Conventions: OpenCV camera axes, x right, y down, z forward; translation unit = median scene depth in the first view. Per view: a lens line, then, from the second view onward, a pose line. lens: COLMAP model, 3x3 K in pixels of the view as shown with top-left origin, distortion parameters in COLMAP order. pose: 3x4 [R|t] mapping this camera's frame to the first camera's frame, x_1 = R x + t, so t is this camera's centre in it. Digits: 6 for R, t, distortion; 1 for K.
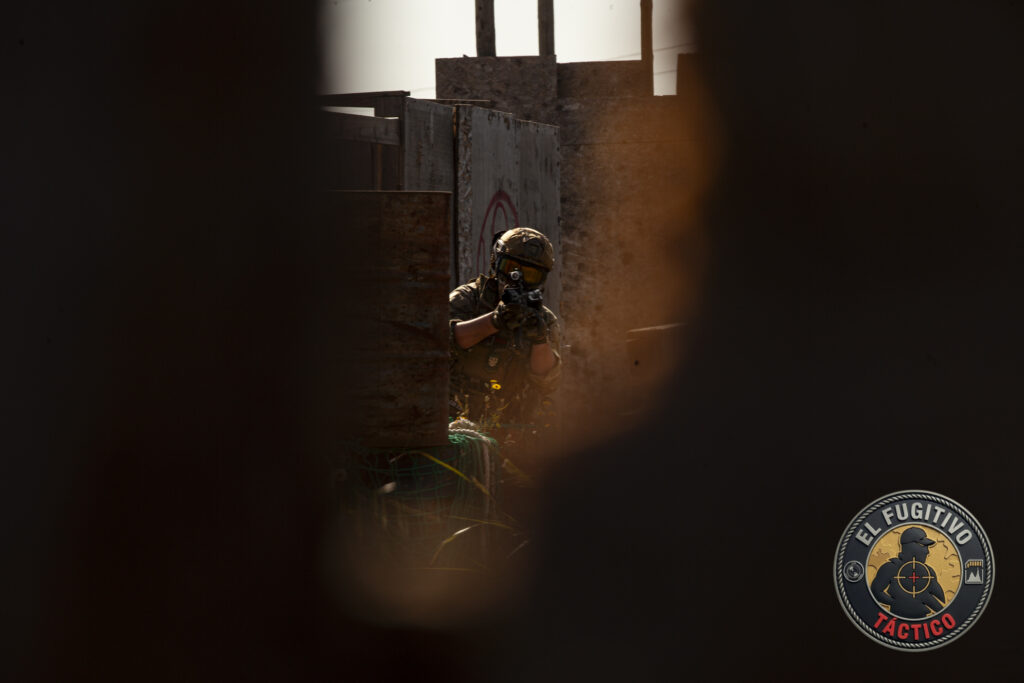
lens RADIAL K [[5887.5, 0, 512.1], [0, 5887.5, 341.5], [0, 0, 1]] dist [-0.450977, 0.000000]
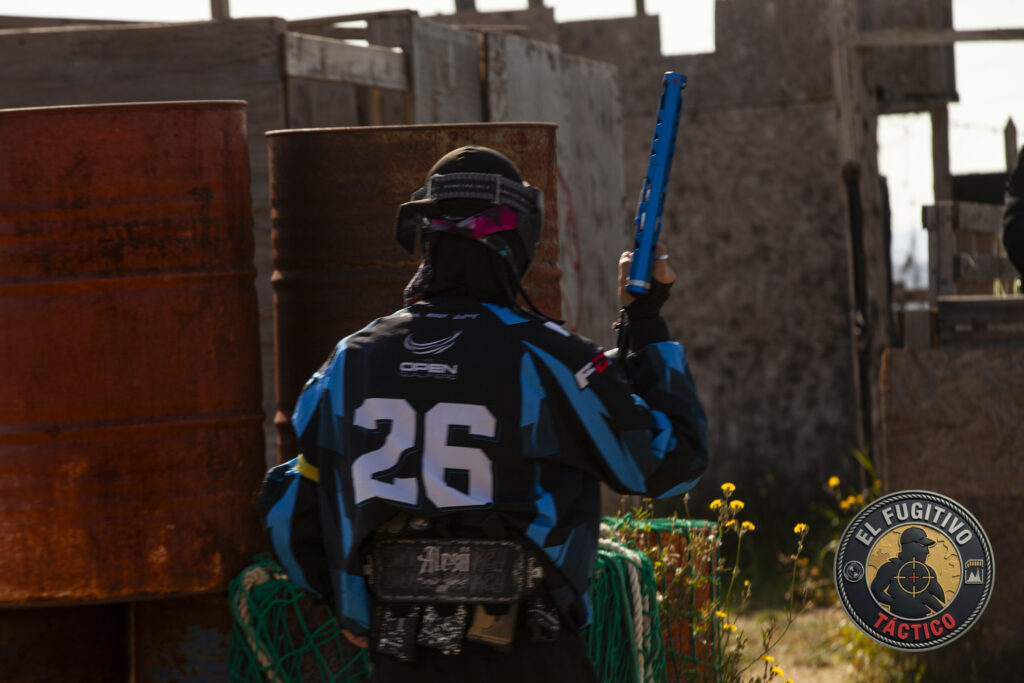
lens RADIAL K [[5603.3, 0, 511.9], [0, 5603.3, 341.3], [0, 0, 1]] dist [0.310039, 0.000000]
pose [[0.999008, -0.039945, 0.019683, -0.020395], [0.040034, 0.999190, -0.004133, -0.001845], [-0.019502, 0.004917, 0.999798, 0.357745]]
